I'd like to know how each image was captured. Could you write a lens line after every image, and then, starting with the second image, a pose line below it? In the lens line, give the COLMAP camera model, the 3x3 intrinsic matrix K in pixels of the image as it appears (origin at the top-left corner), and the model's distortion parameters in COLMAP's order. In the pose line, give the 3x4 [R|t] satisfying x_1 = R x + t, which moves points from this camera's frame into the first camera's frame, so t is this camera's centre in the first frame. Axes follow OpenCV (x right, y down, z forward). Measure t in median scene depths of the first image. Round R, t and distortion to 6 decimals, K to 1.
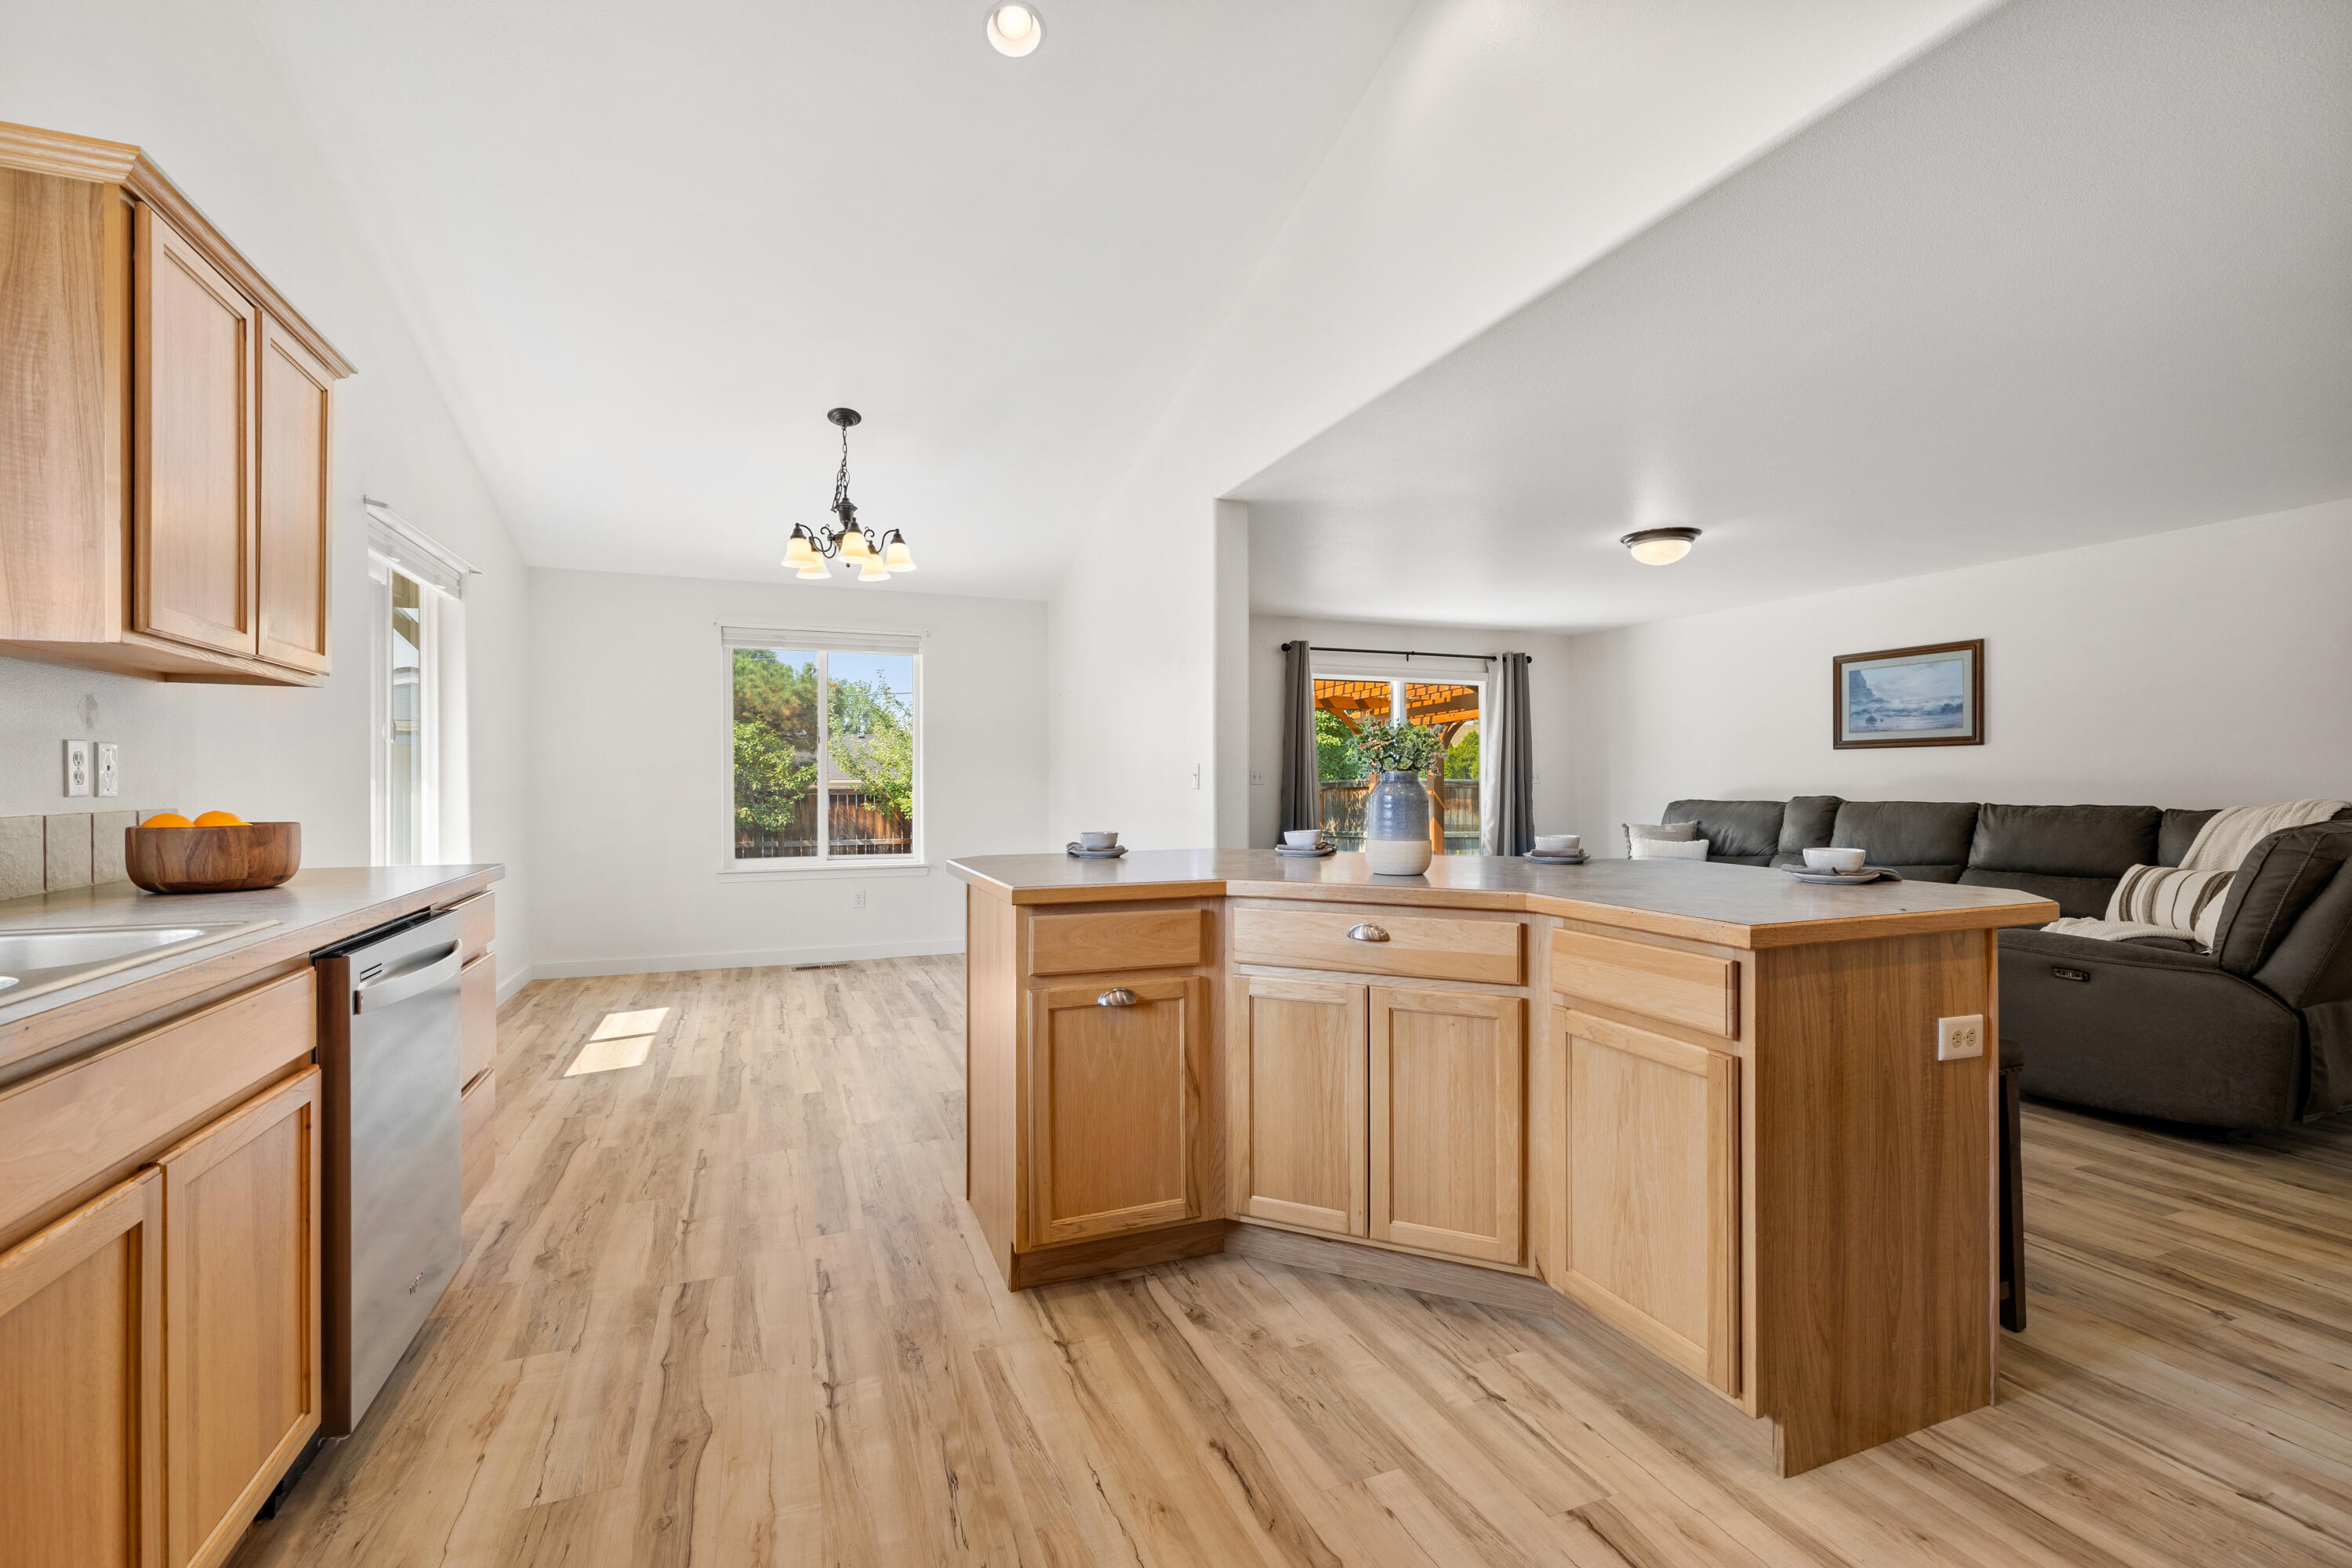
lens RADIAL K [[997.3, 0, 1165.7], [0, 997.3, 786.3], [0, 0, 1]] dist [0.000426, -0.001590]
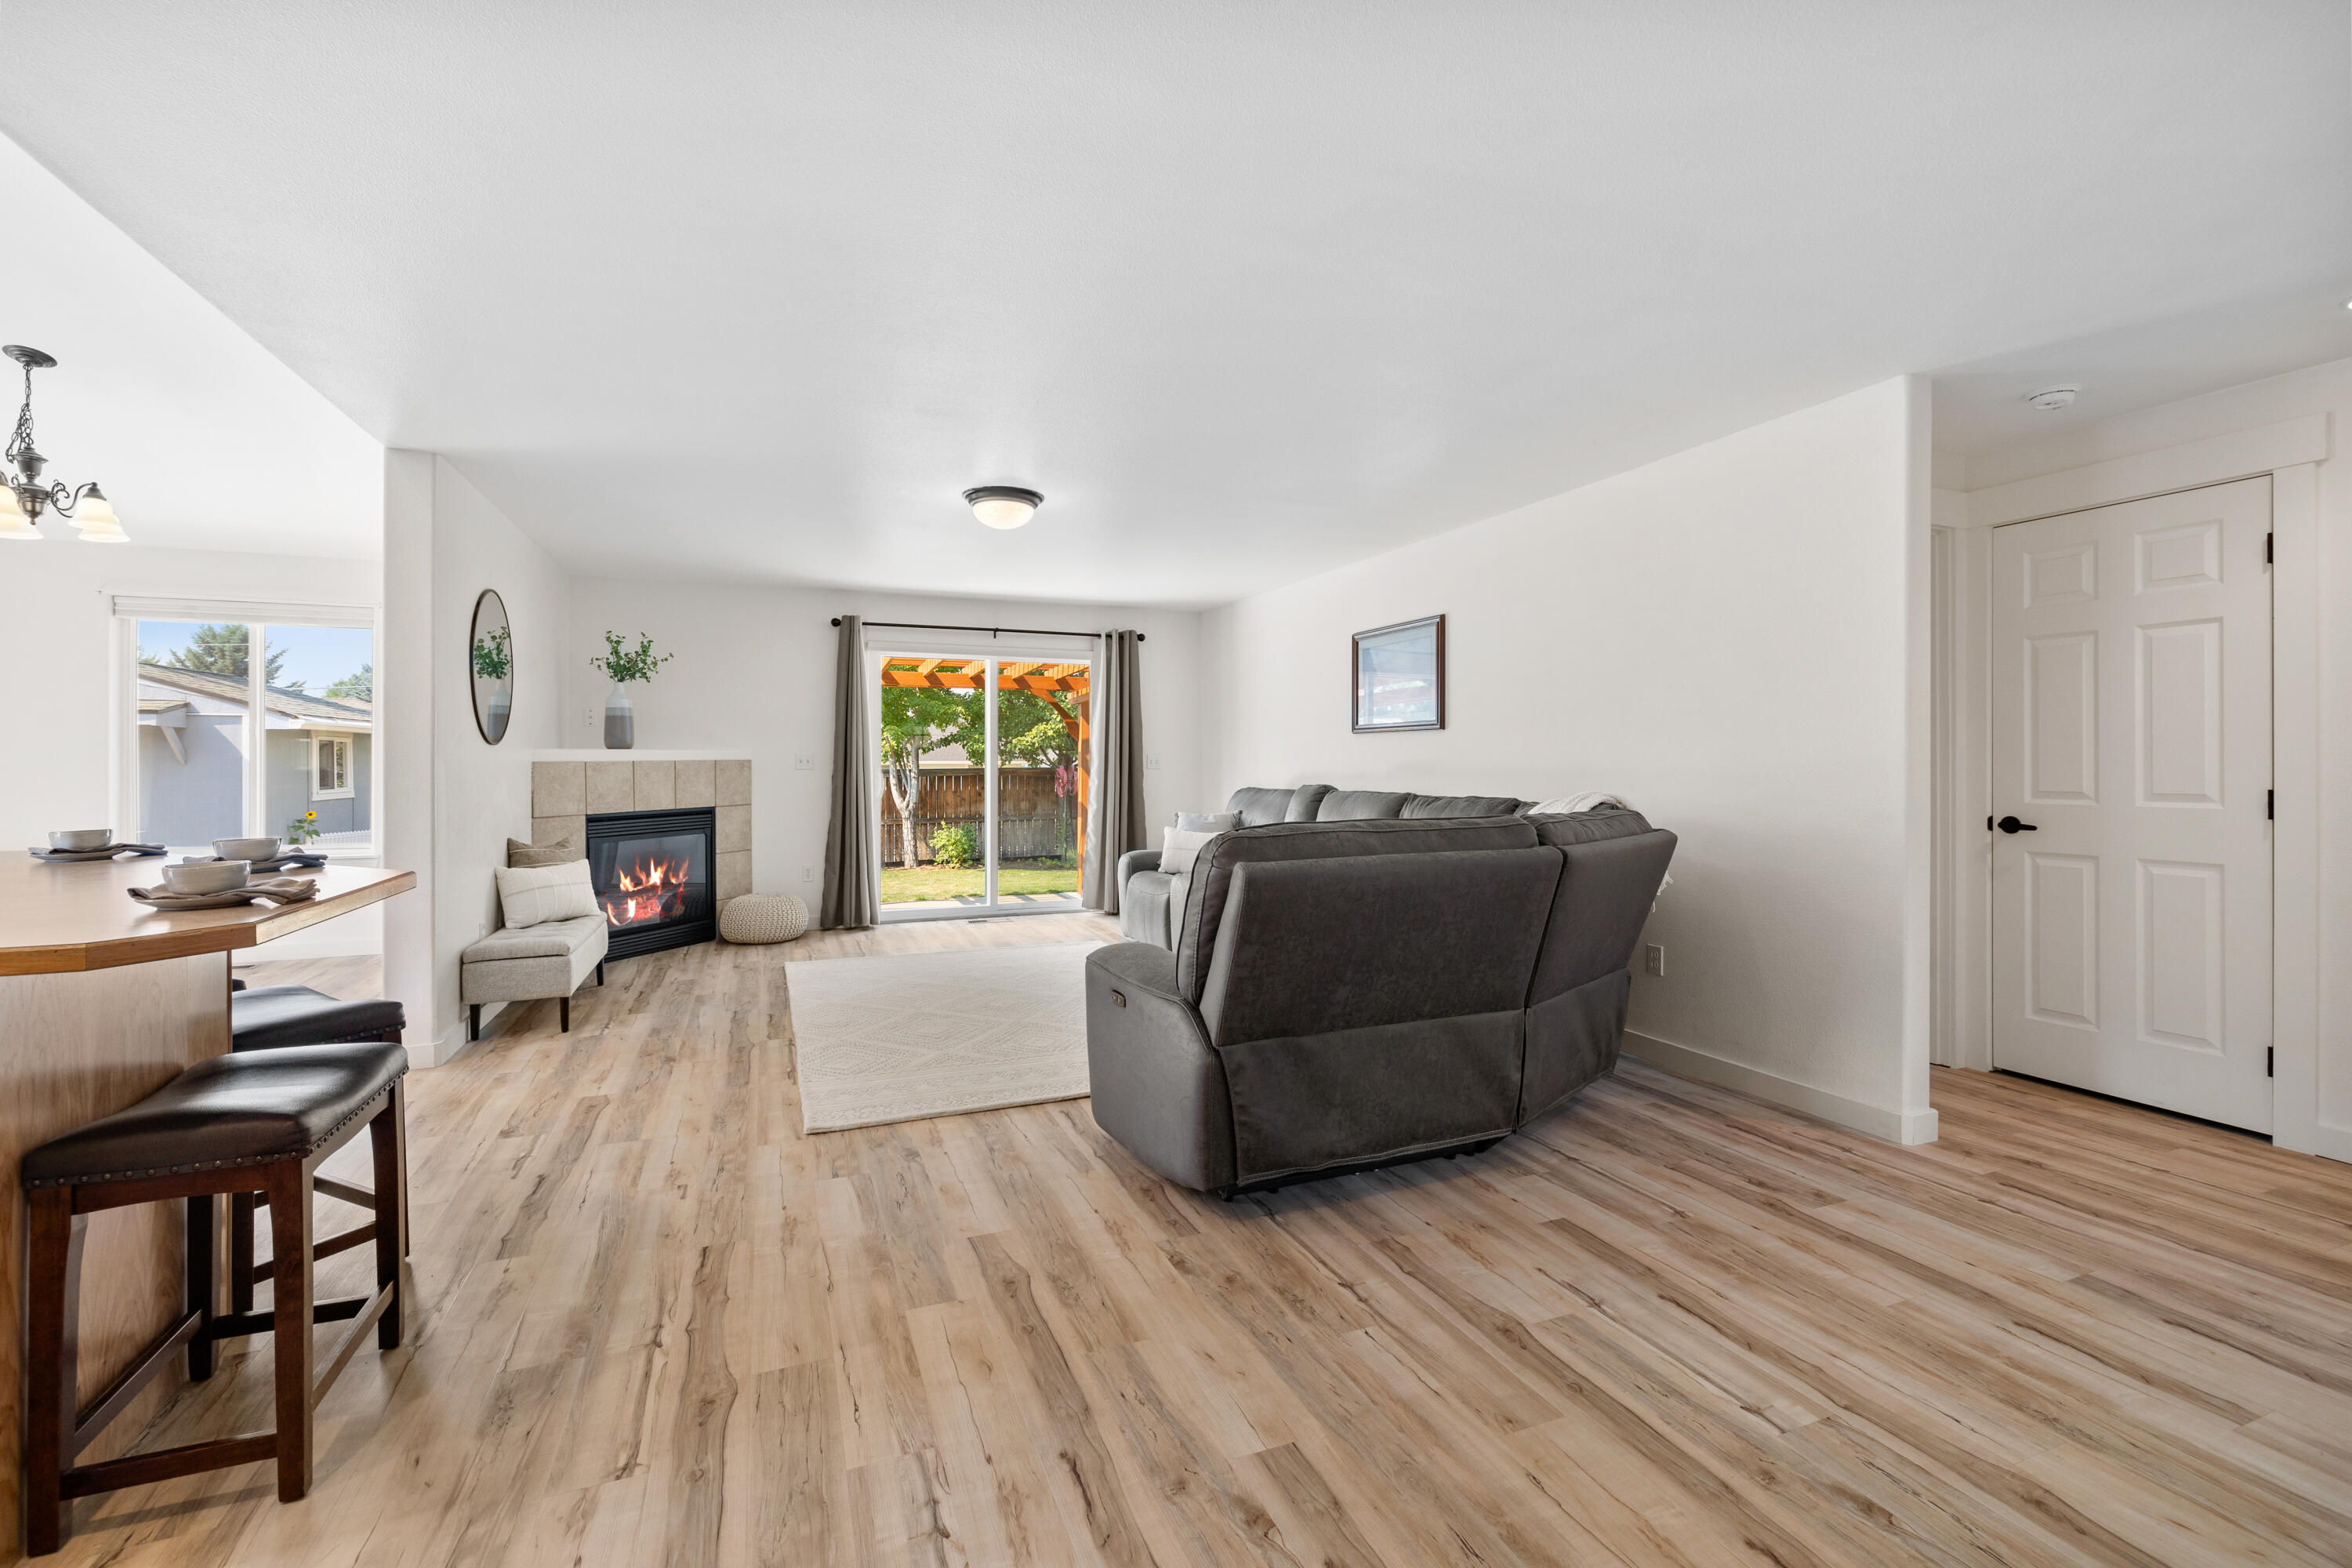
lens RADIAL K [[997.3, 0, 1178.1], [0, 997.3, 772.5], [0, 0, 1]] dist [0.000426, -0.001590]
pose [[0.999922, 0.002645, 0.012211, 0.699665], [-0.002705, 0.999984, 0.004922, -0.007458], [-0.012198, -0.004955, 0.999913, 0.104981]]
